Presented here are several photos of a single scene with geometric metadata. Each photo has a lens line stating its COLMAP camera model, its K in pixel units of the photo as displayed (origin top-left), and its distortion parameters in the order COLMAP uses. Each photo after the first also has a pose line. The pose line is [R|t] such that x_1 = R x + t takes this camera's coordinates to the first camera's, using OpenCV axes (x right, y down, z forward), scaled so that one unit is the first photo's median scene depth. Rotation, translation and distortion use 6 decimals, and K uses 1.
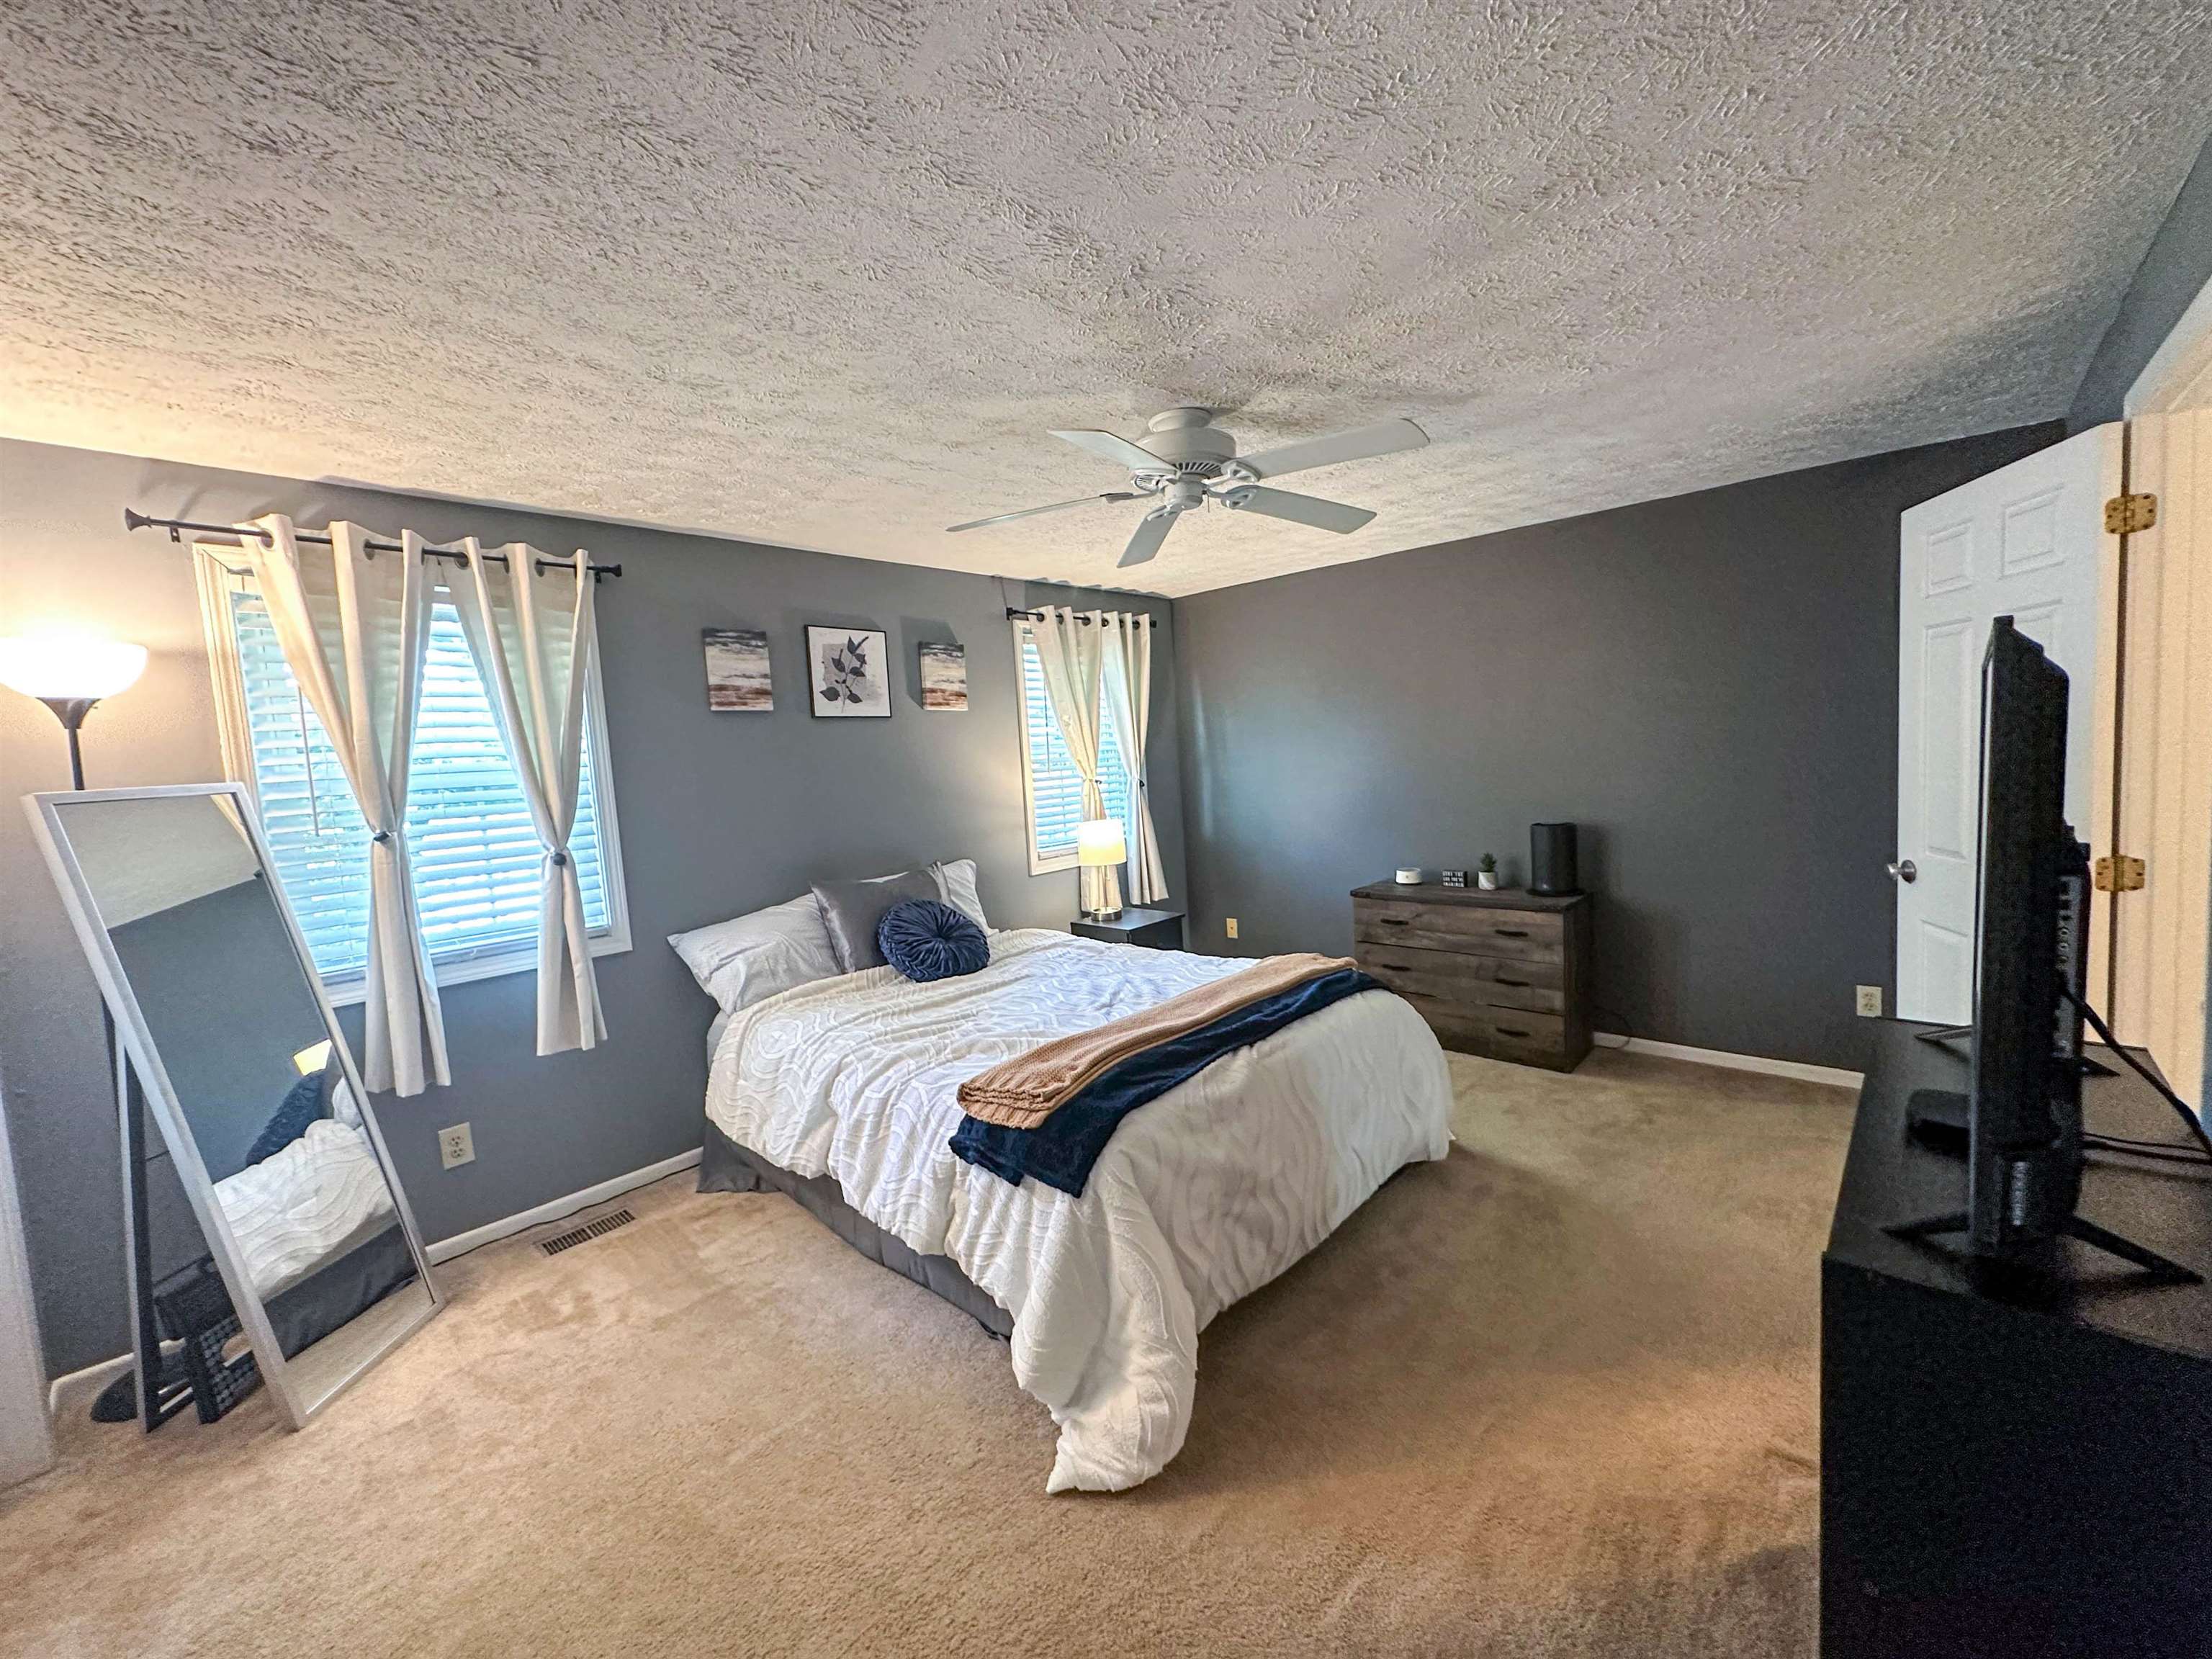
lens RADIAL K [[881.7, 0, 1121.1], [0, 881.7, 833.7], [0, 0, 1]] dist [-0.001544, 0.000289]
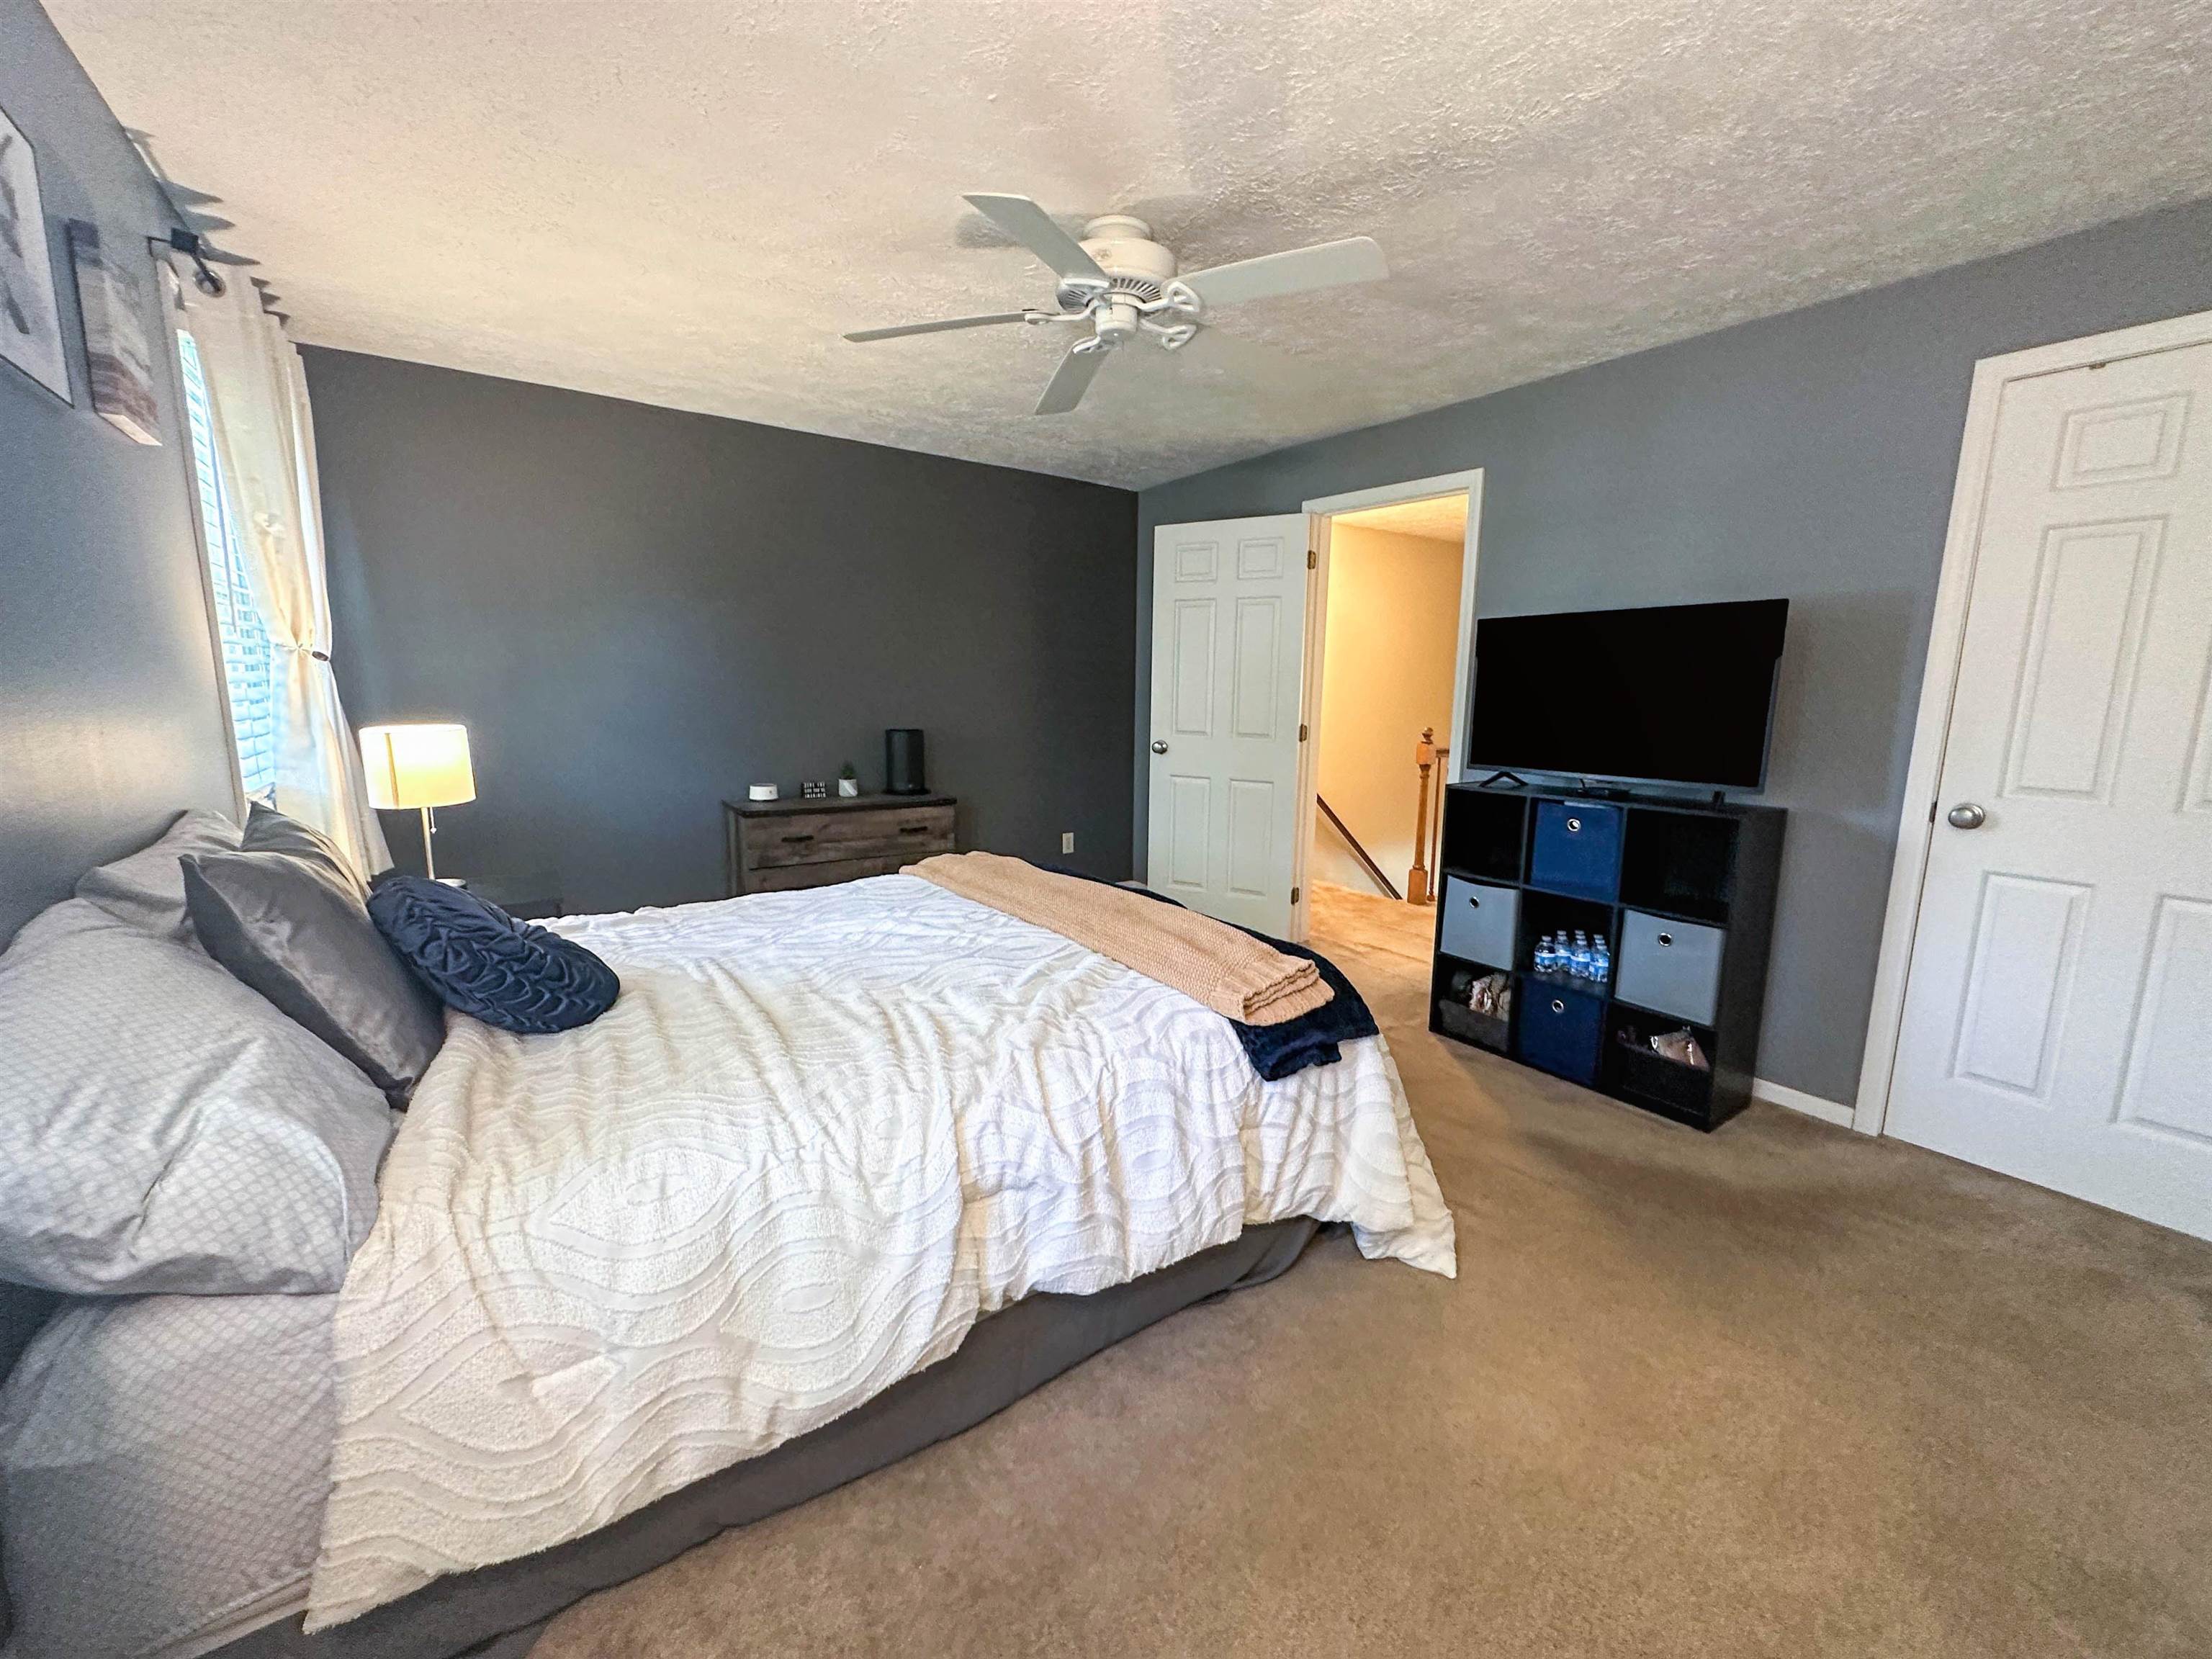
lens RADIAL K [[881.7, 0, 1117.4], [0, 881.7, 826.2], [0, 0, 1]] dist [-0.001544, 0.000289]
pose [[0.228426, -0.102832, 0.968115, -0.510035], [0.055769, 0.994155, 0.092439, 0.021460], [-0.971963, 0.032875, 0.232825, 0.472846]]
